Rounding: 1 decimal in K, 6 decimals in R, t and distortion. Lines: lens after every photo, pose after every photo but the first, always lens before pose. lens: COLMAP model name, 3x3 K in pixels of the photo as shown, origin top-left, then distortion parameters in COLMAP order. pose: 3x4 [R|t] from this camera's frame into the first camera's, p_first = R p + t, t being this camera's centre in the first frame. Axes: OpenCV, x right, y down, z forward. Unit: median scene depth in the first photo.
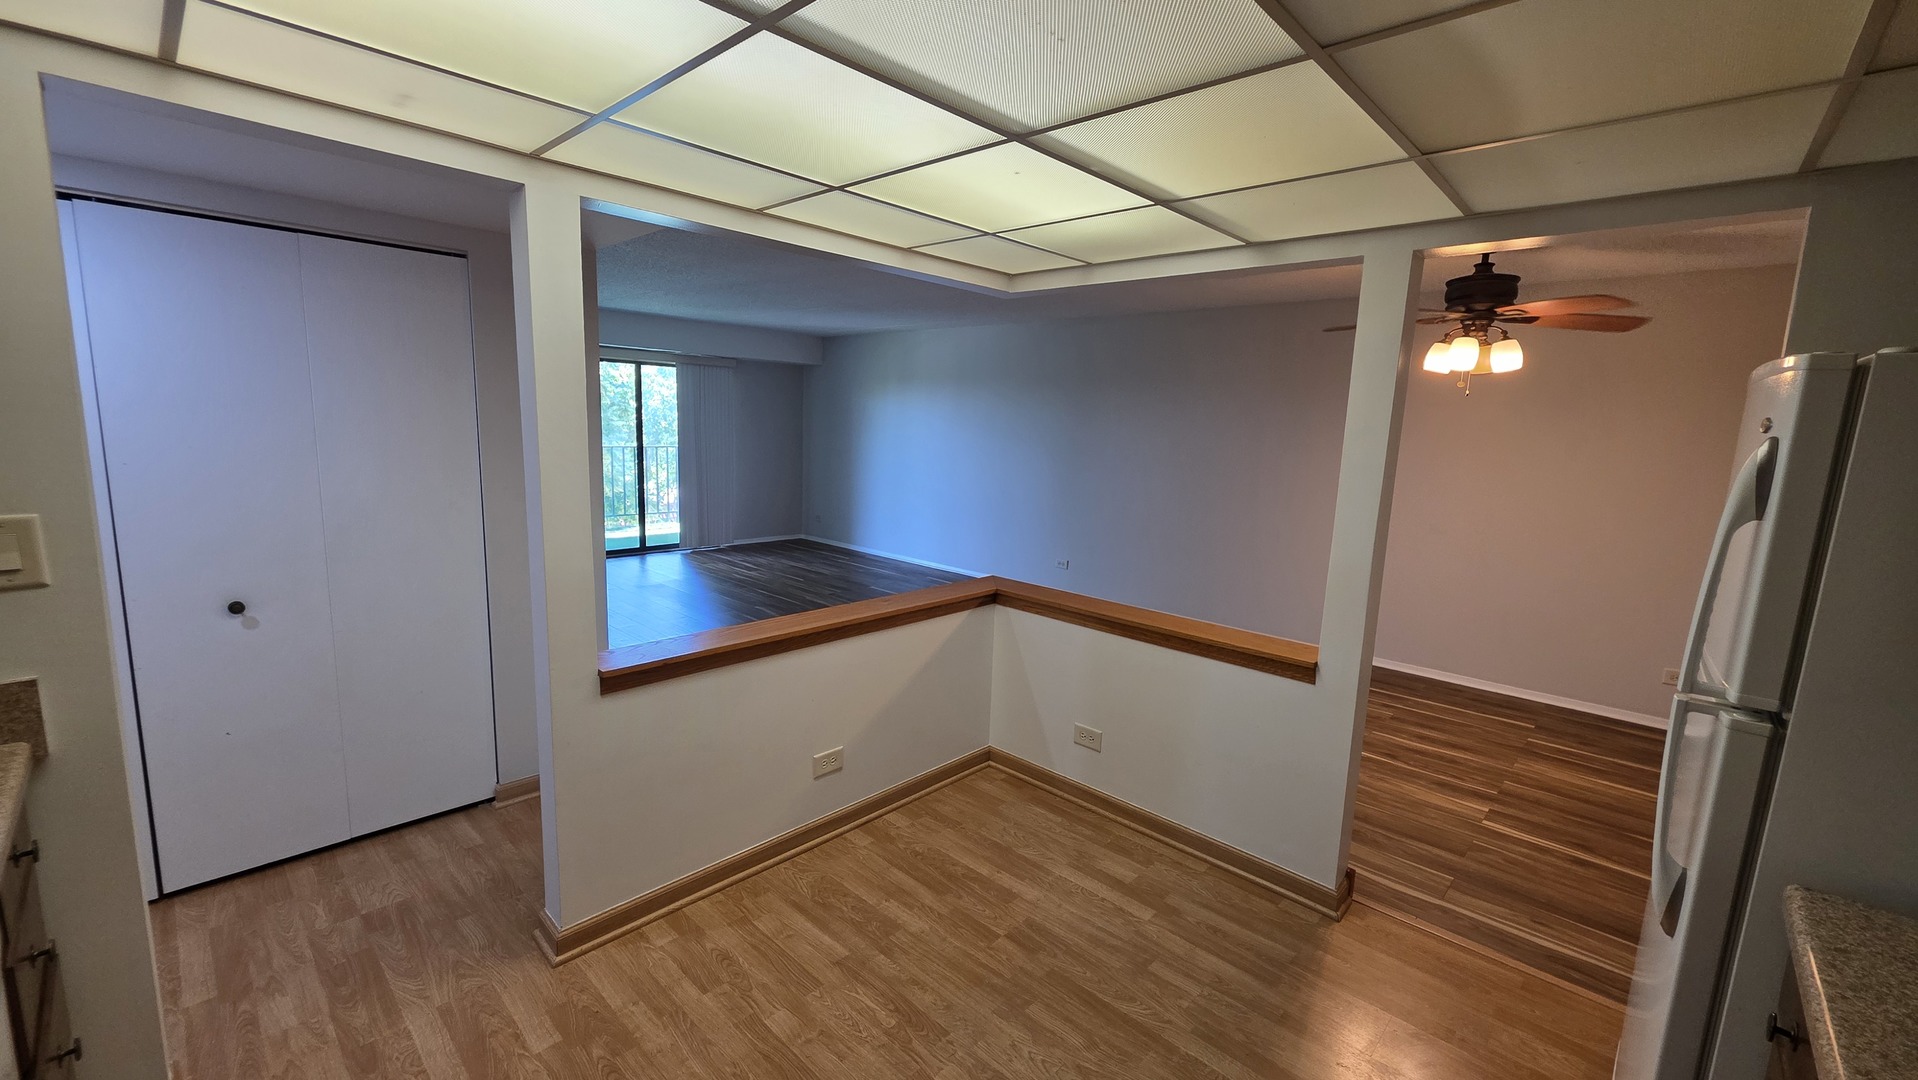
lens RADIAL K [[765.9, 0, 961.8], [0, 765.9, 536.3], [0, 0, 1]] dist [0.003016, -0.000361]
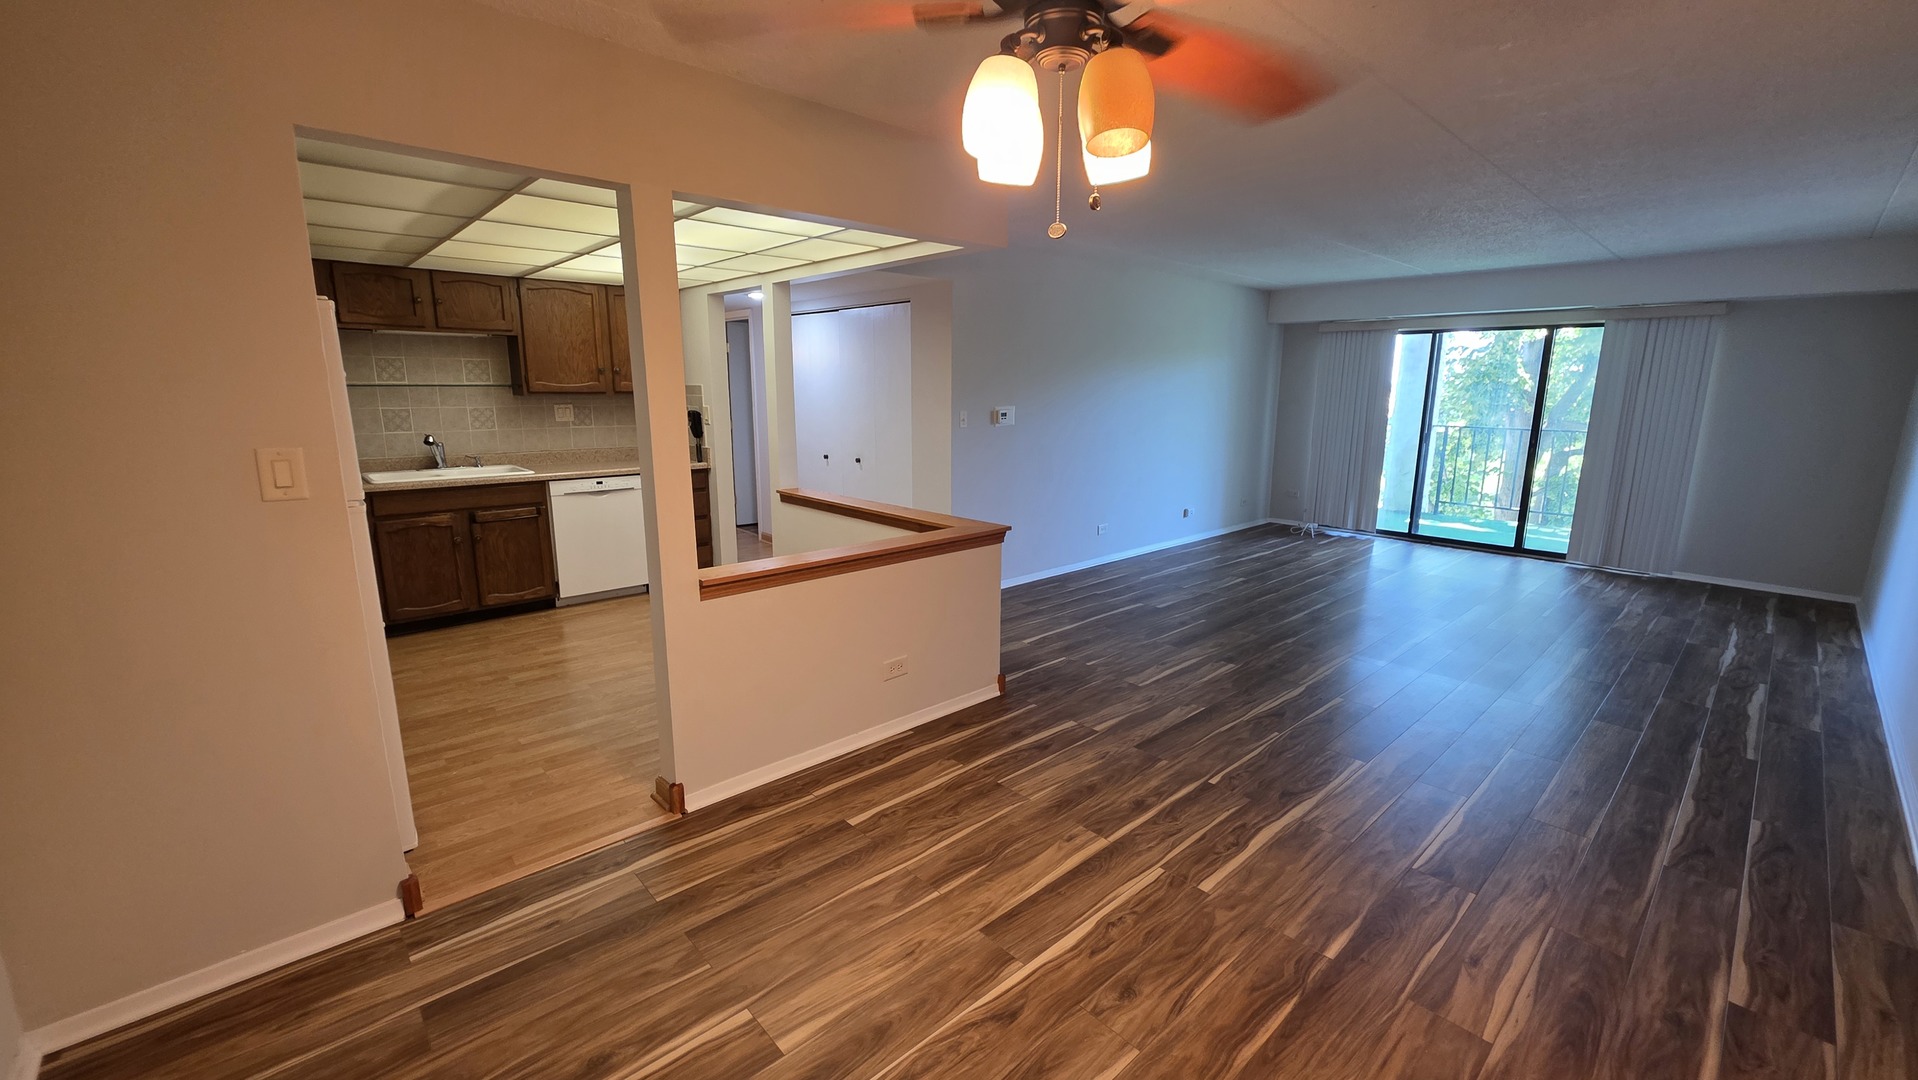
lens RADIAL K [[765.9, 0, 961.8], [0, 765.9, 536.3], [0, 0, 1]] dist [0.003016, -0.000361]
pose [[-0.067771, 0.159201, -0.984917, 0.916469], [-0.160737, 0.972549, 0.168262, -0.084163], [0.984668, 0.169716, -0.040322, 0.863609]]
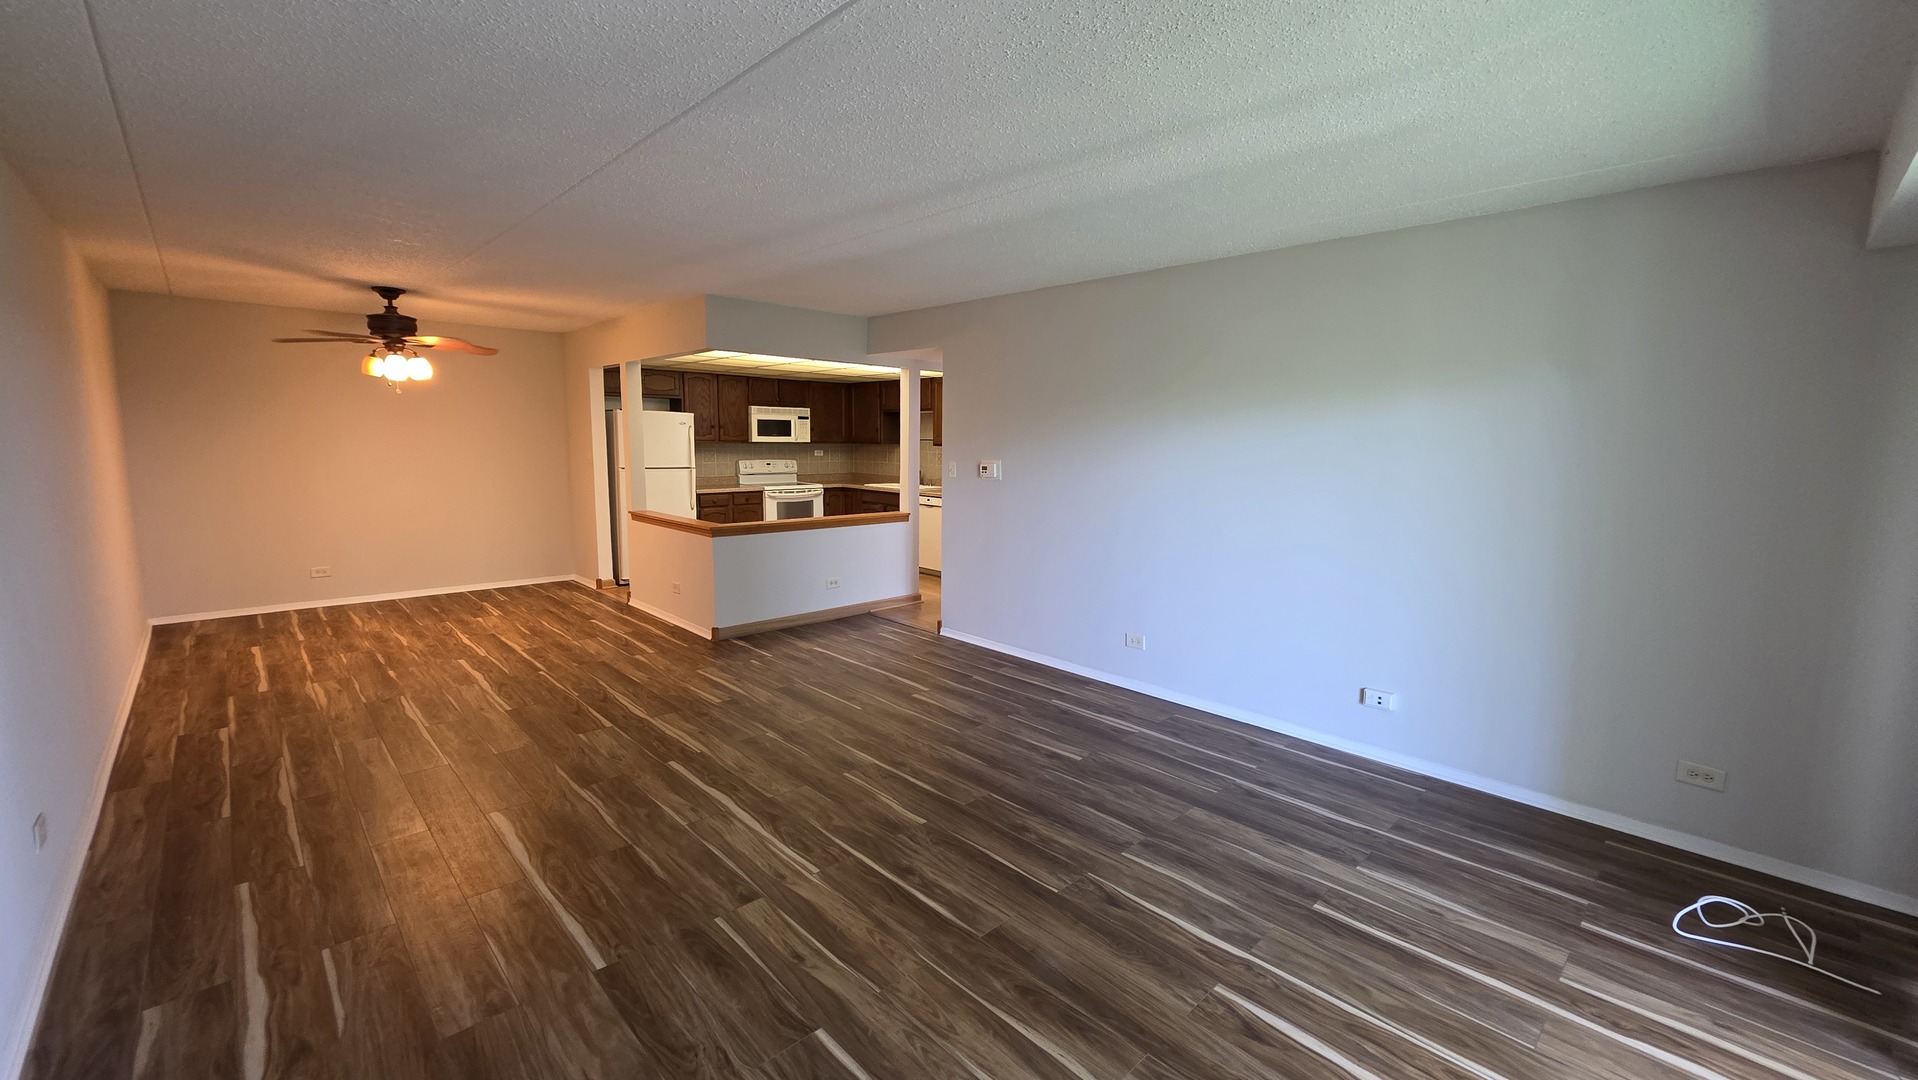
lens RADIAL K [[765.9, 0, 961.8], [0, 765.9, 536.3], [0, 0, 1]] dist [0.003016, -0.000361]
pose [[-0.997508, -0.055766, 0.043225, -0.459722], [-0.041559, 0.959459, 0.278767, -0.330569], [-0.057018, 0.276276, -0.959385, 2.142507]]
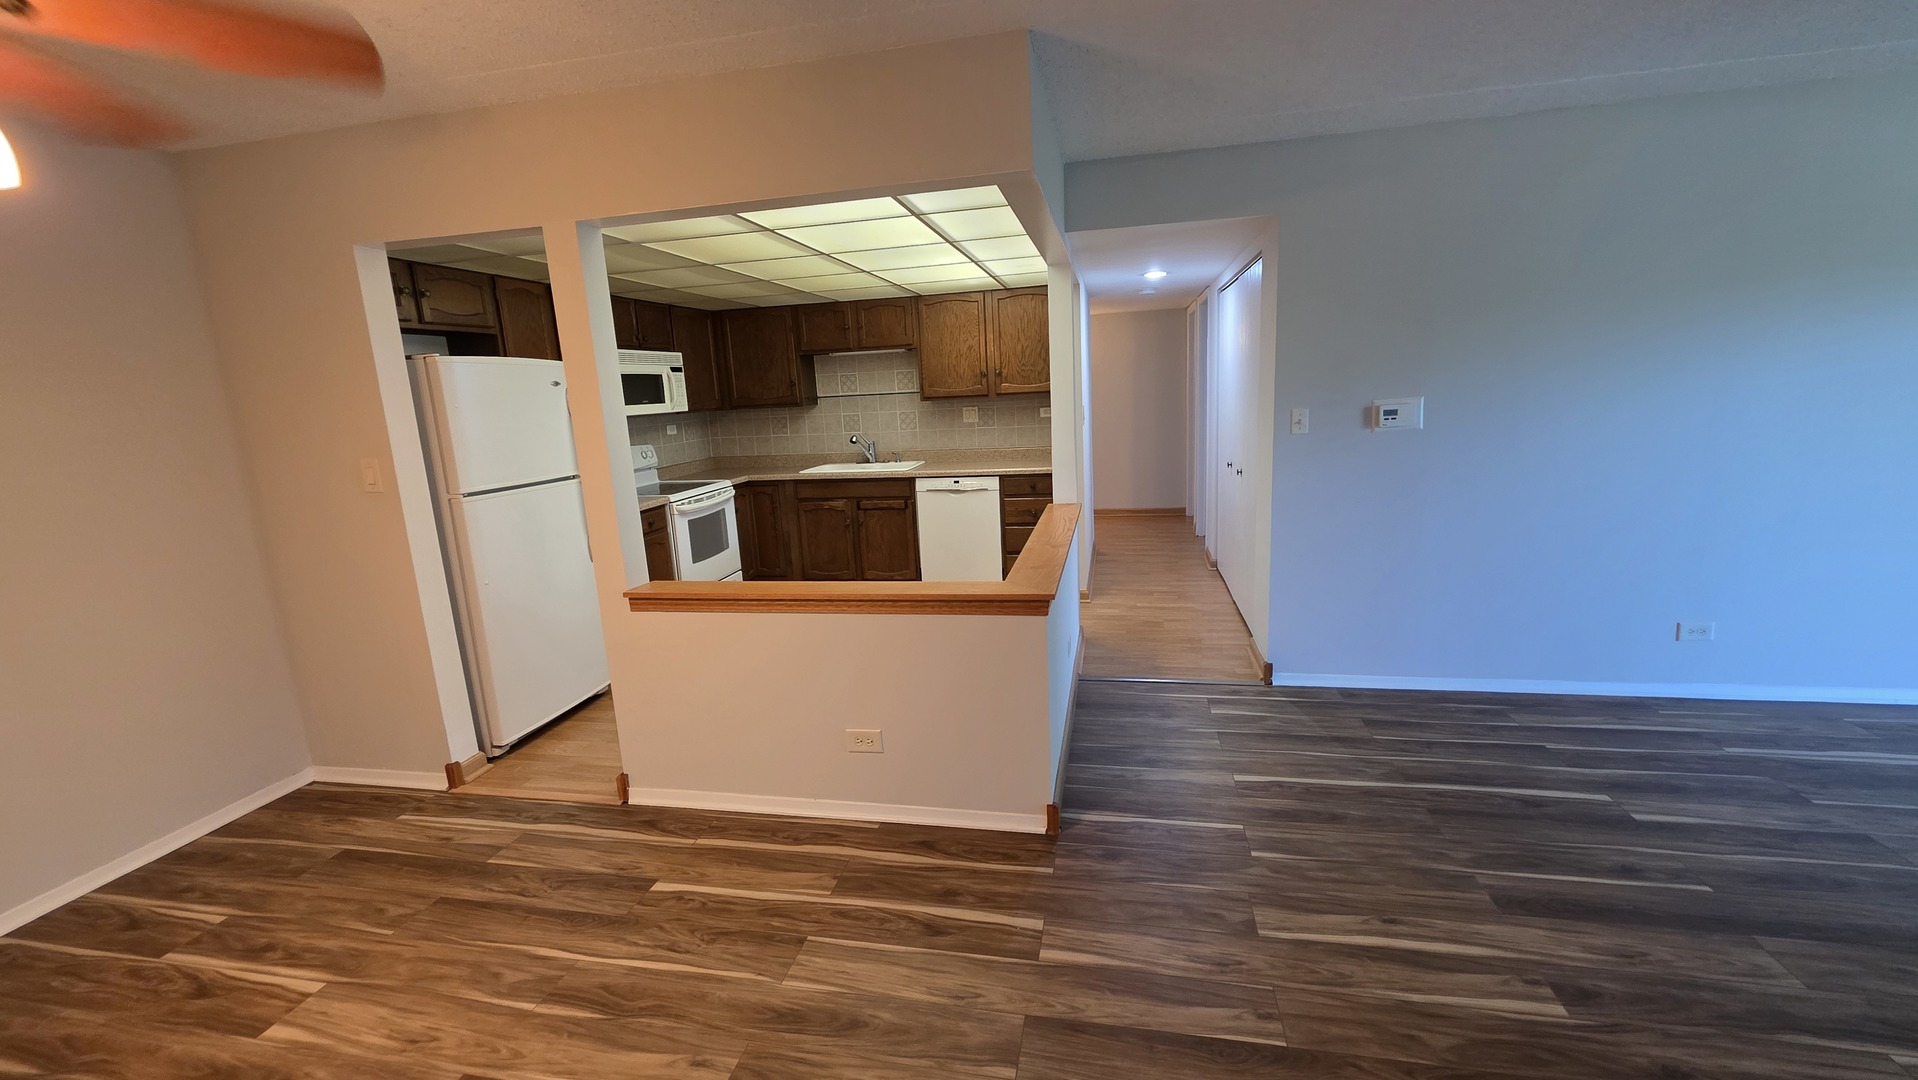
lens RADIAL K [[765.9, 0, 961.8], [0, 765.9, 536.3], [0, 0, 1]] dist [0.003016, -0.000361]
pose [[-0.850942, 0.107012, -0.514244, 0.393756], [-0.061033, 0.952252, 0.299152, -0.169244], [0.521702, 0.285947, -0.803780, 1.305278]]
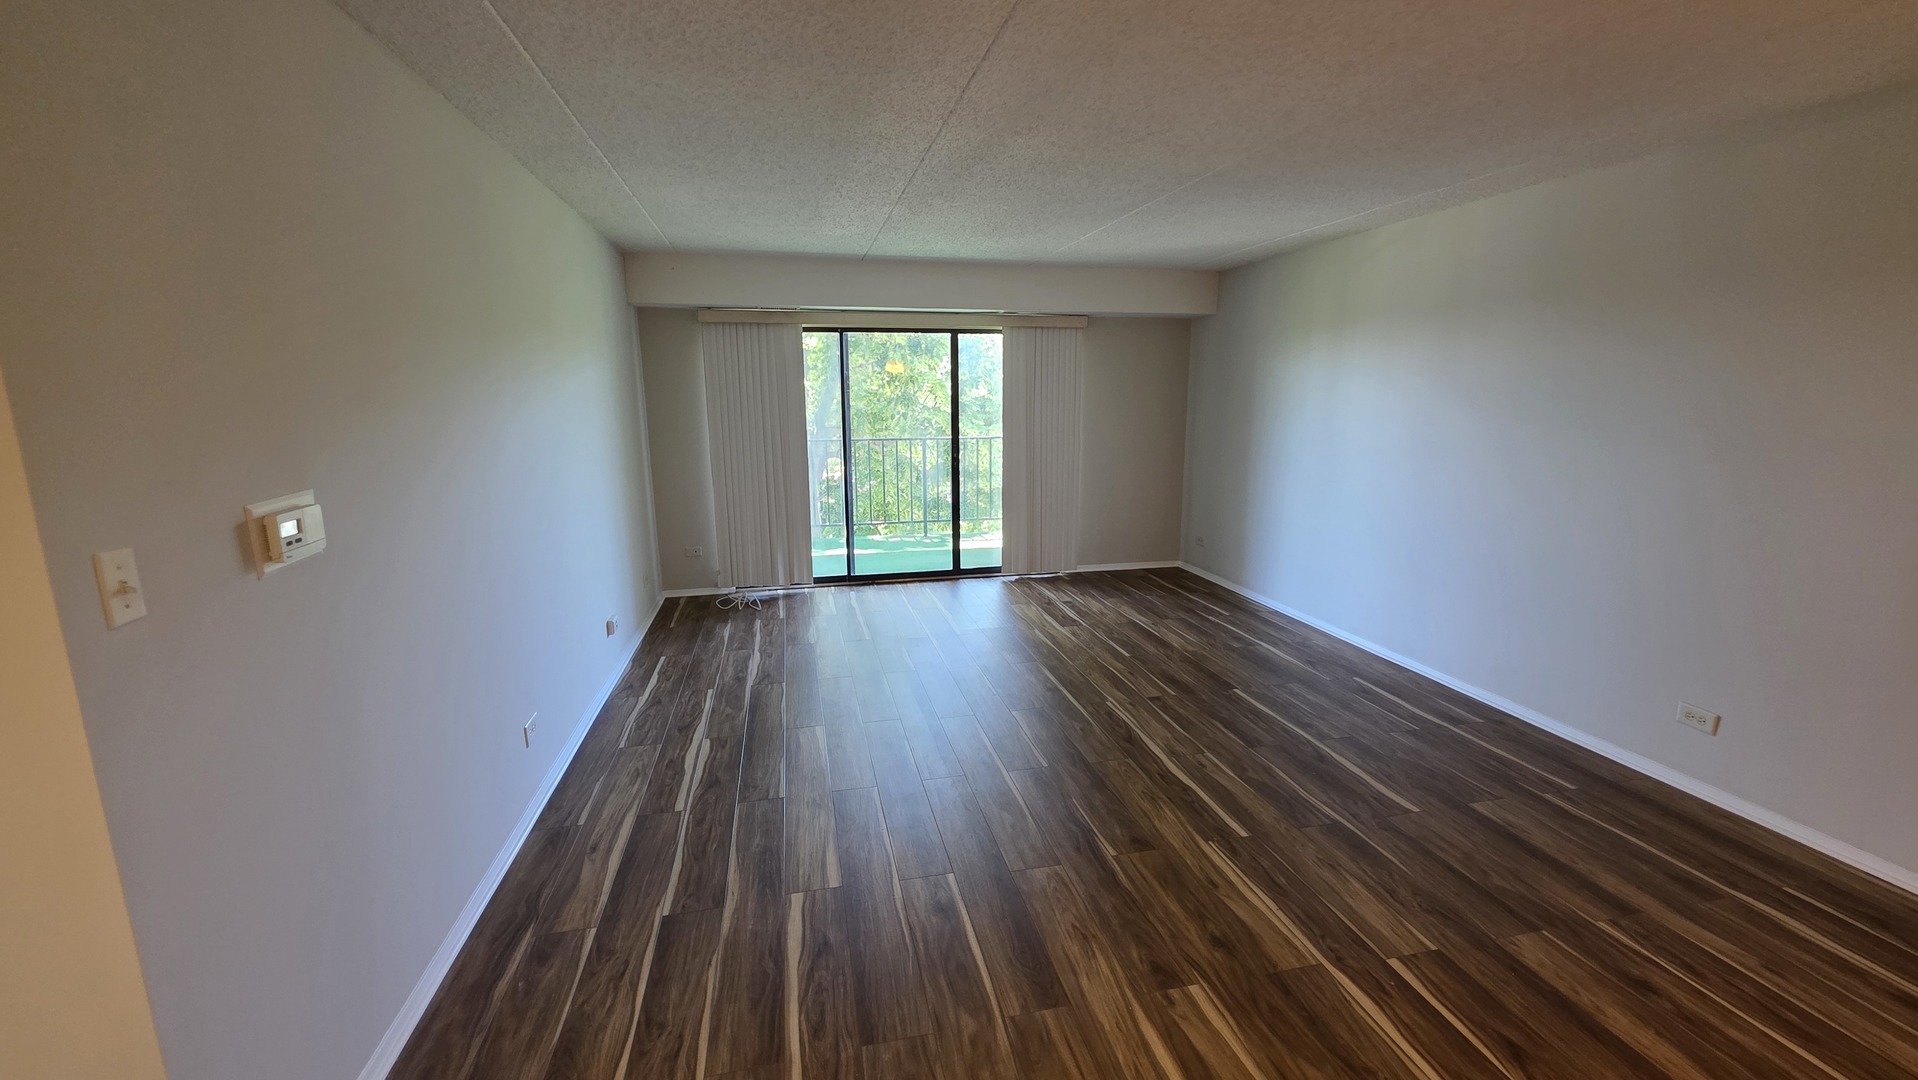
lens RADIAL K [[765.9, 0, 961.8], [0, 765.9, 536.3], [0, 0, 1]] dist [0.003016, -0.000361]
pose [[0.828974, 0.063865, -0.555629, 0.039169], [-0.049488, 0.997938, 0.040871, -0.104900], [0.557093, -0.006384, 0.830425, 0.718320]]
